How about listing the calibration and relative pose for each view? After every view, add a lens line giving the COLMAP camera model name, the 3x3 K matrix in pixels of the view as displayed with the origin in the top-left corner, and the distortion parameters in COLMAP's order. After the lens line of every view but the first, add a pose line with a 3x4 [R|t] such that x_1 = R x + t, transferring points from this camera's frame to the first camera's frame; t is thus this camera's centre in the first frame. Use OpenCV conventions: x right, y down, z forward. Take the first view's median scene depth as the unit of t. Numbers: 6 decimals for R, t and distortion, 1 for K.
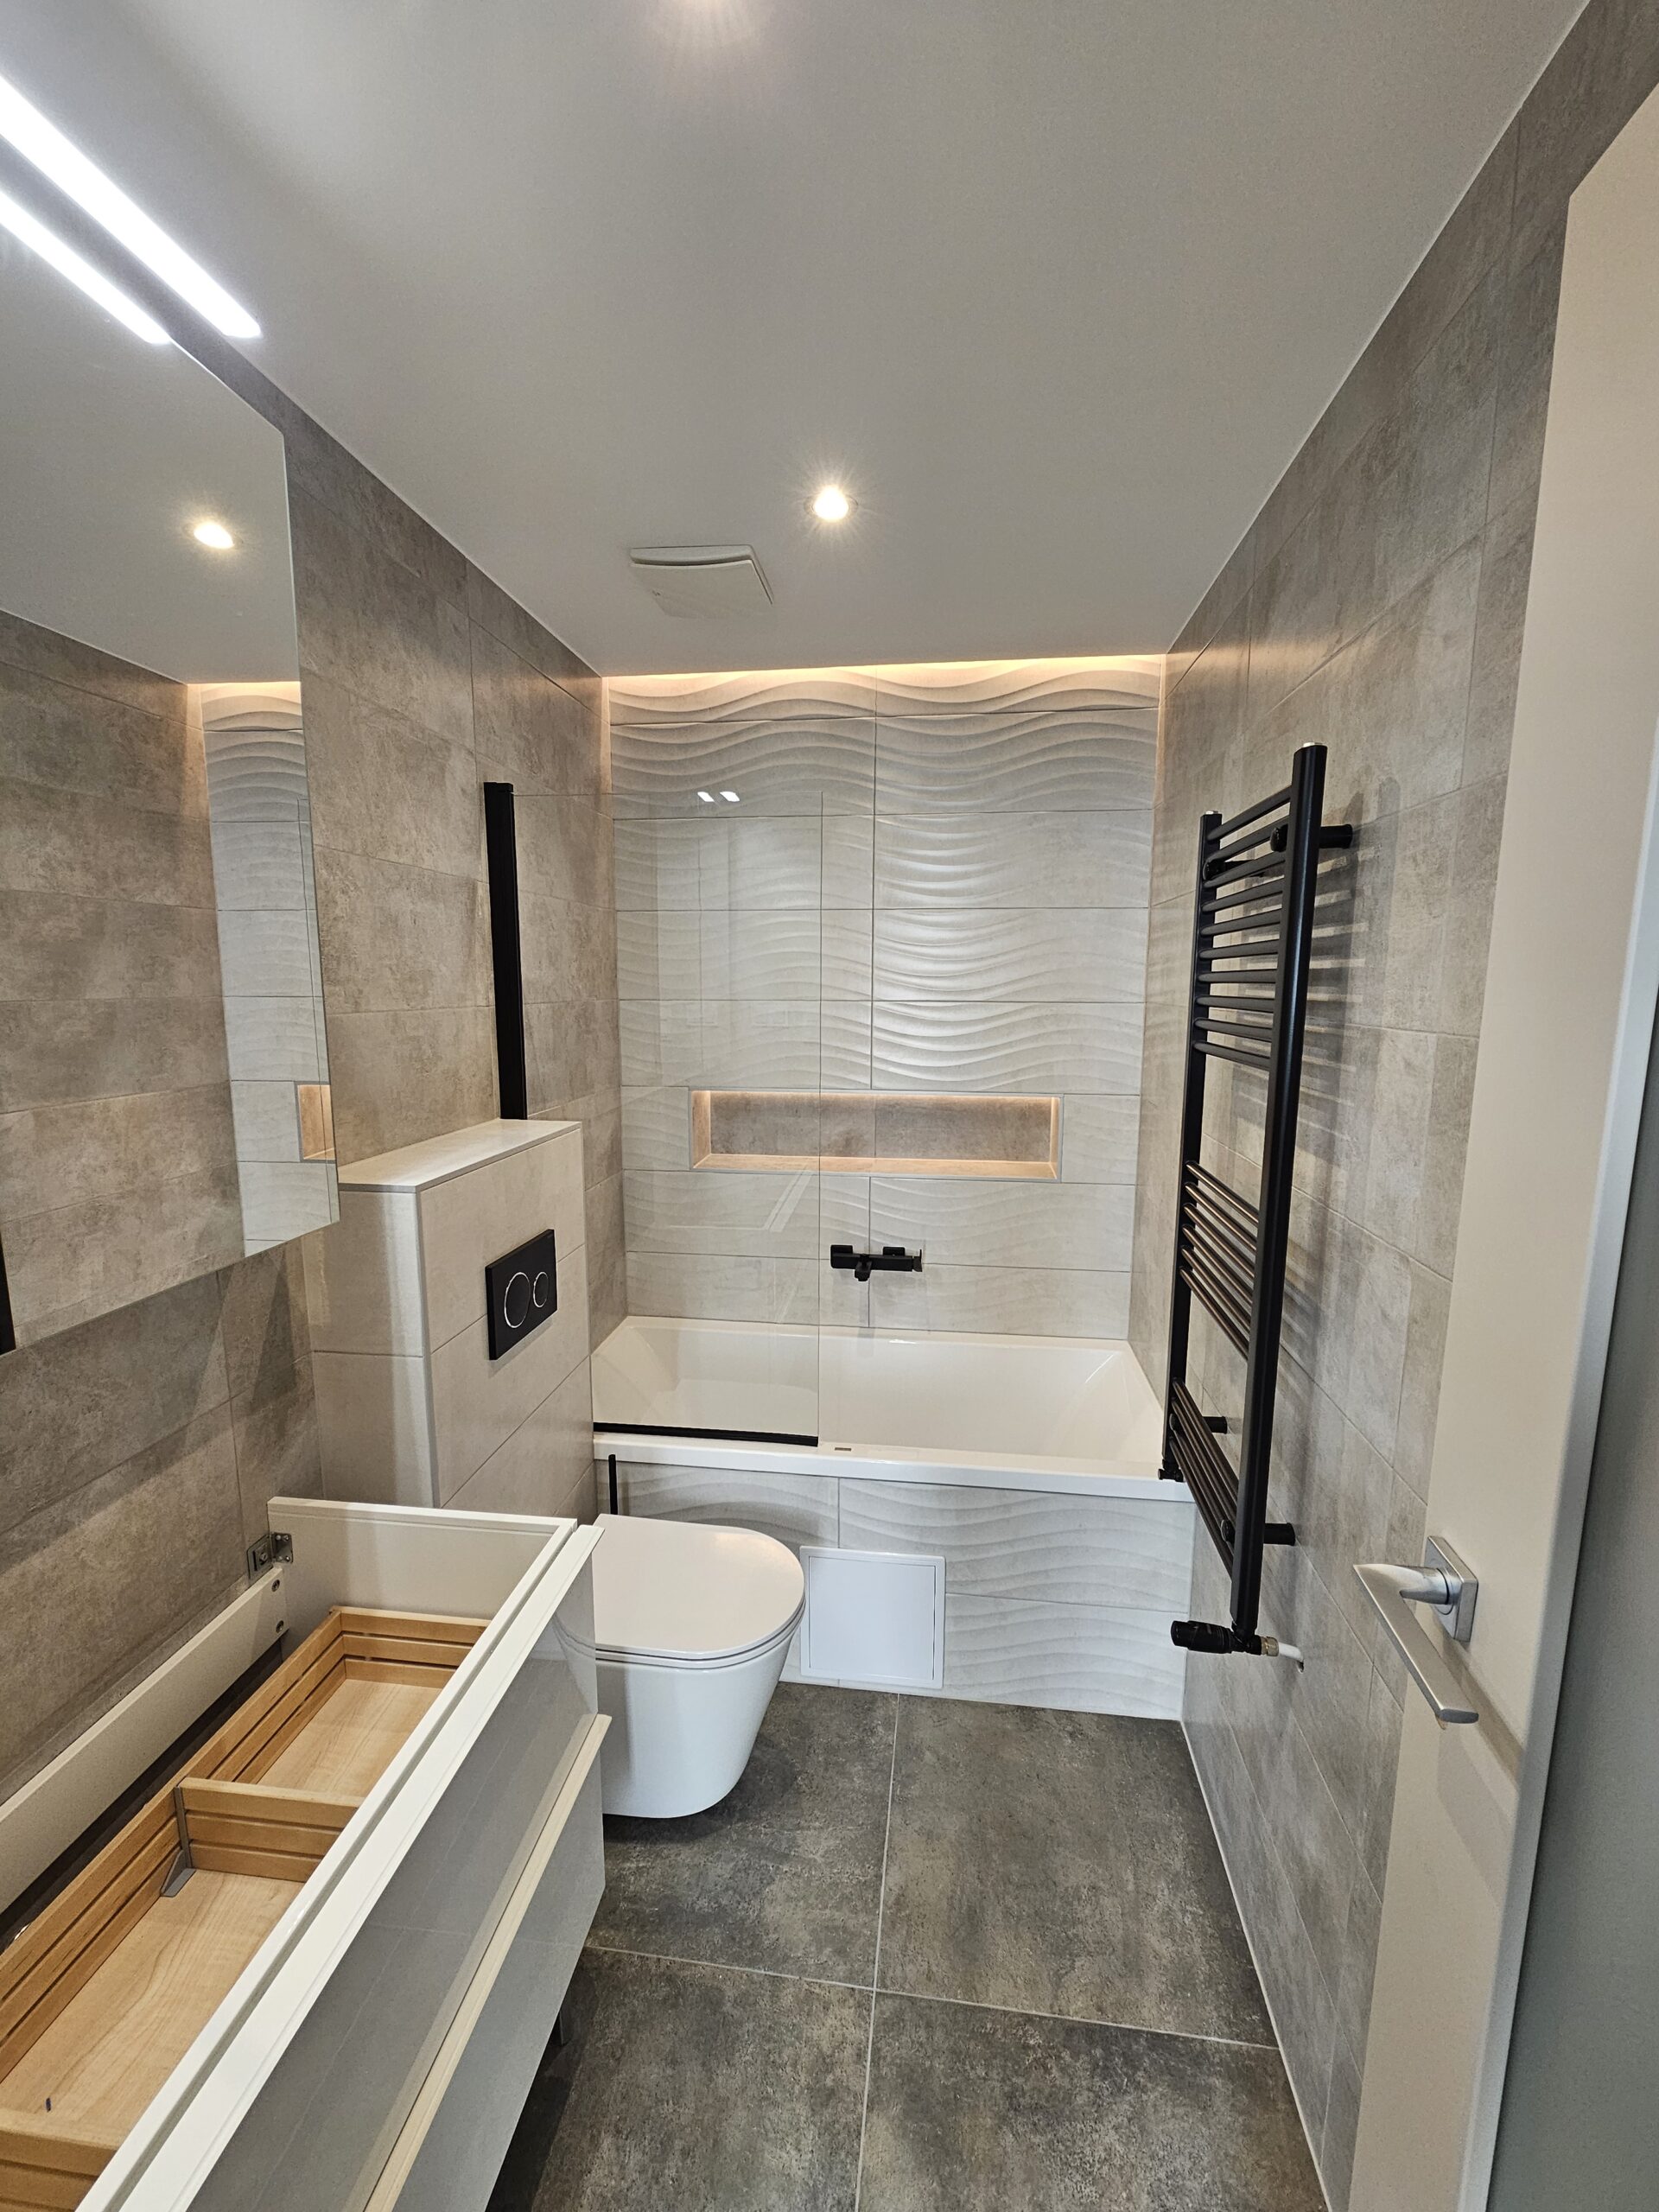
lens RADIAL K [[904.2, 0, 825.2], [0, 904.2, 1111.4], [0, 0, 1]] dist [-0.004265, 0.001418]
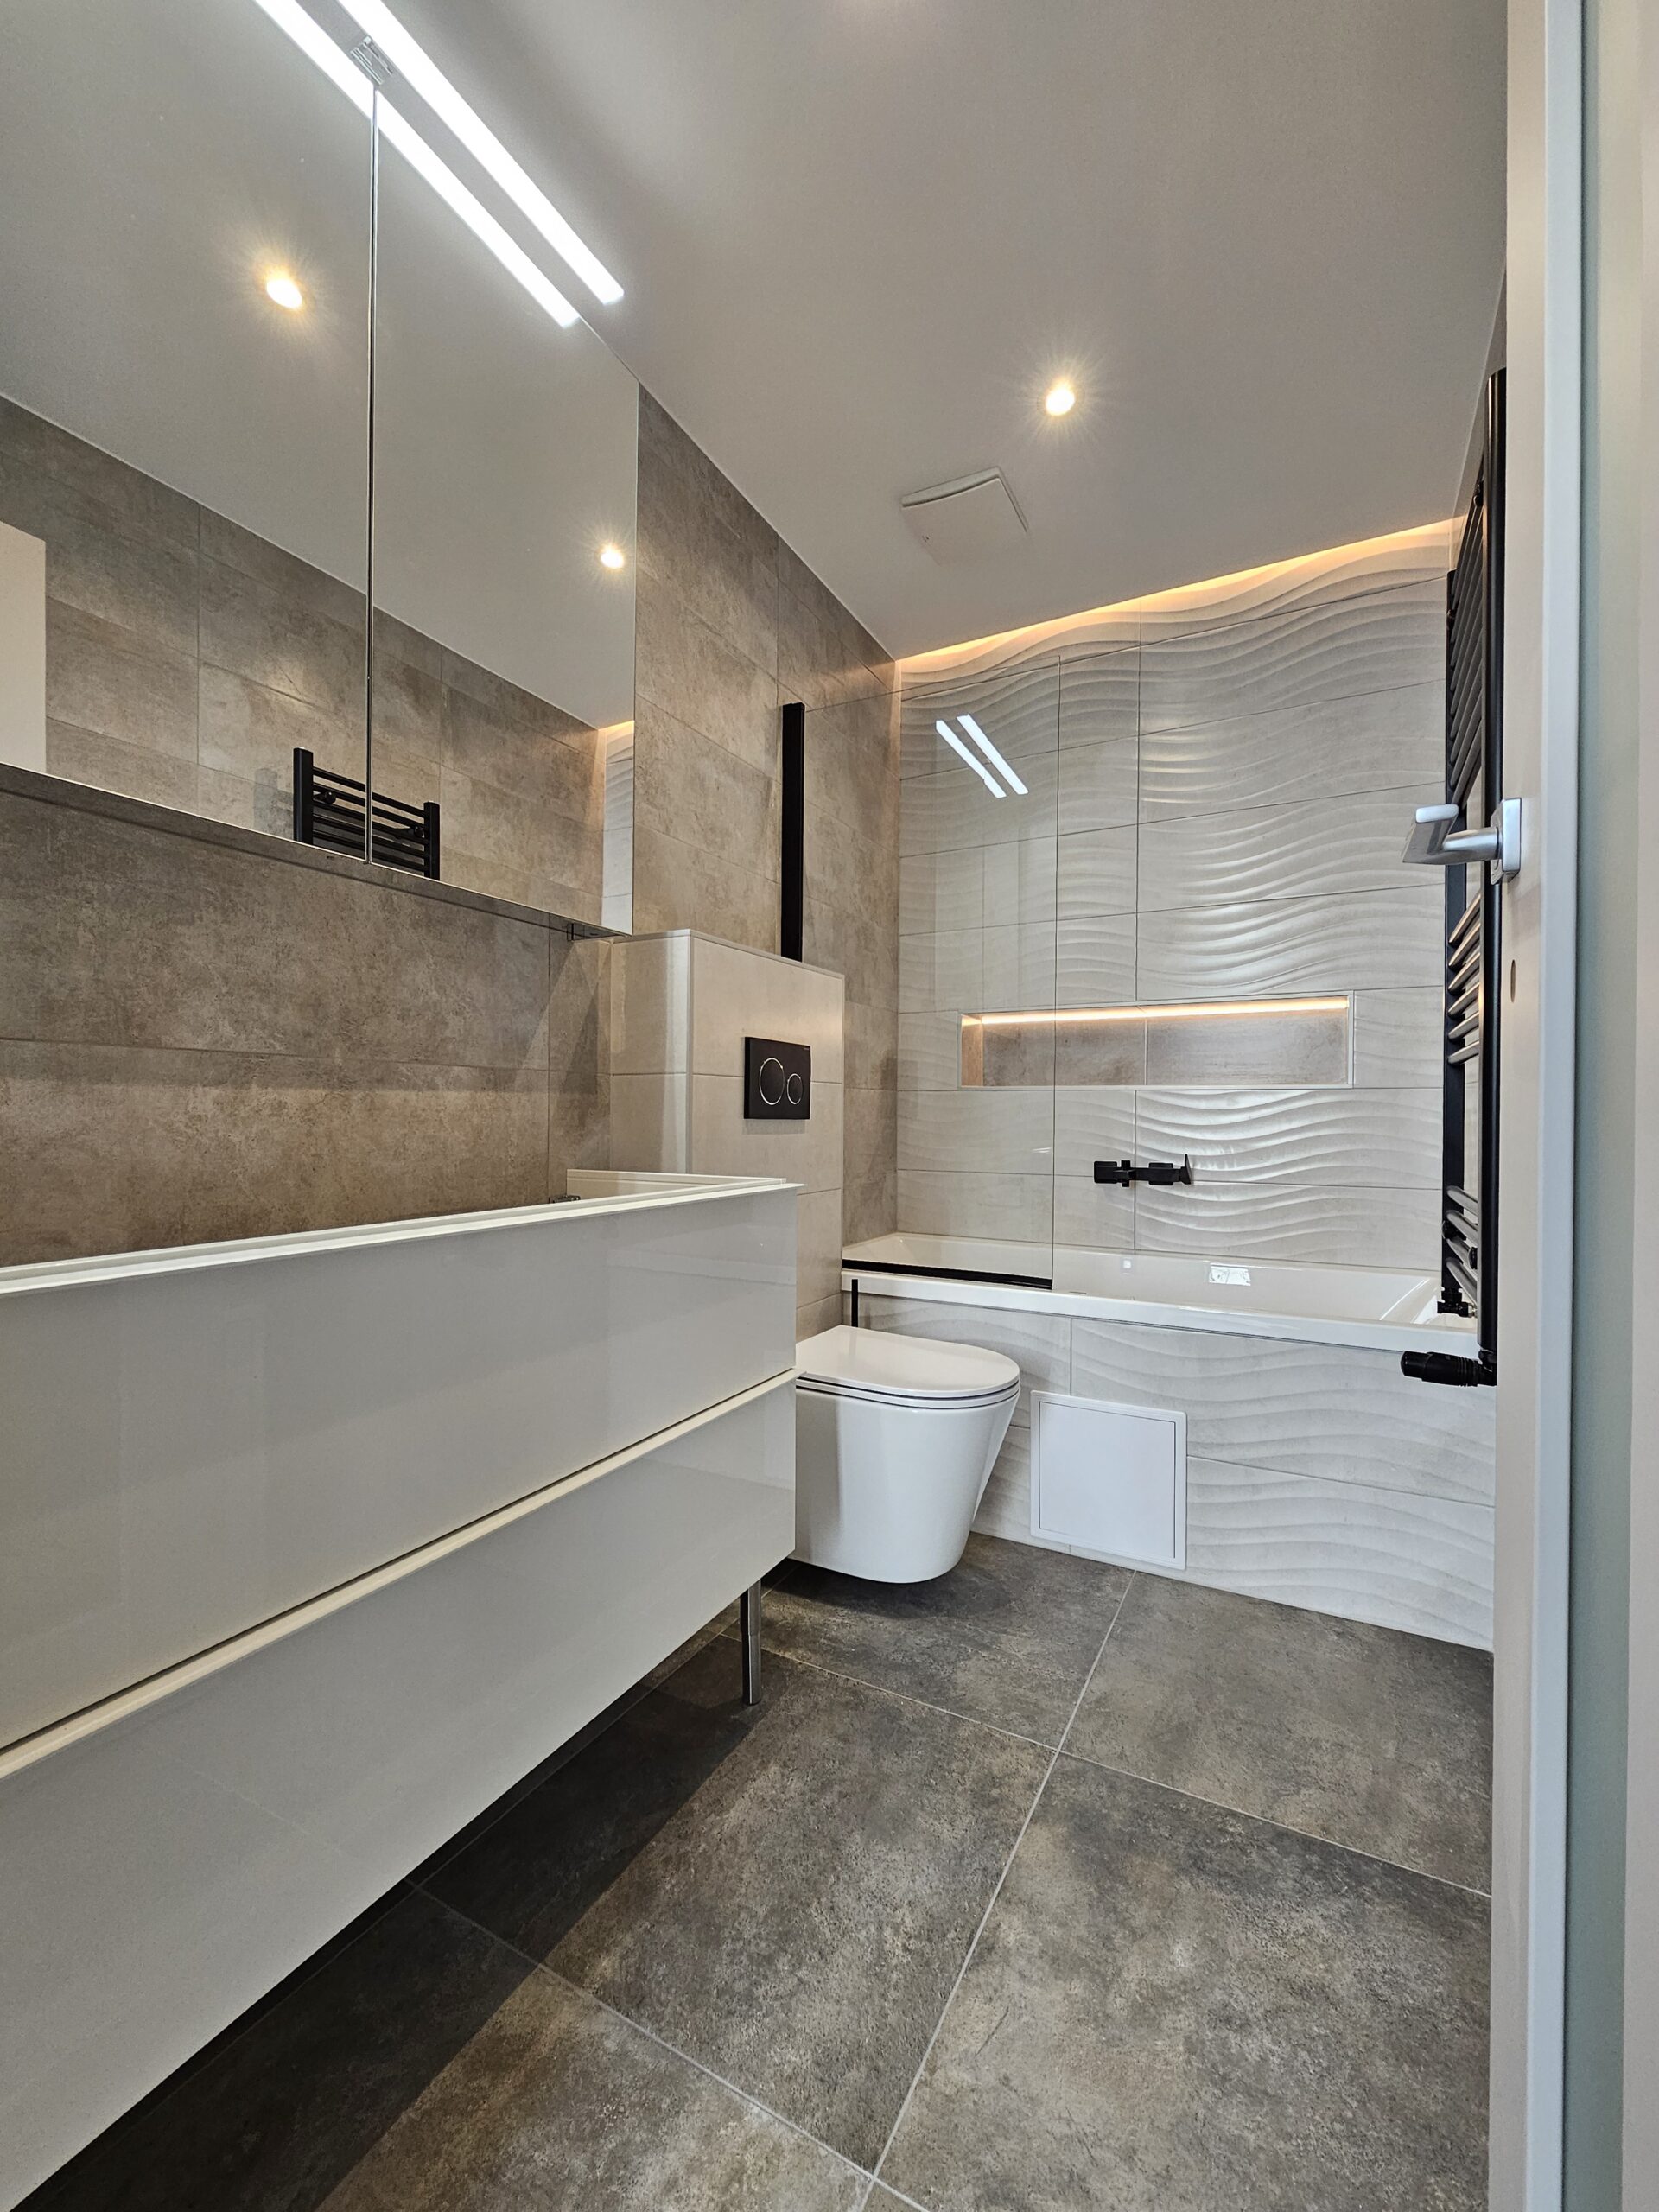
lens RADIAL K [[904.2, 0, 823.4], [0, 904.2, 1109.0], [0, 0, 1]] dist [-0.004265, 0.001418]
pose [[0.932402, 0.005509, -0.361382, 0.133060], [-0.058006, 0.989203, -0.134583, 0.370034], [0.356739, 0.146448, 0.922654, -0.044526]]
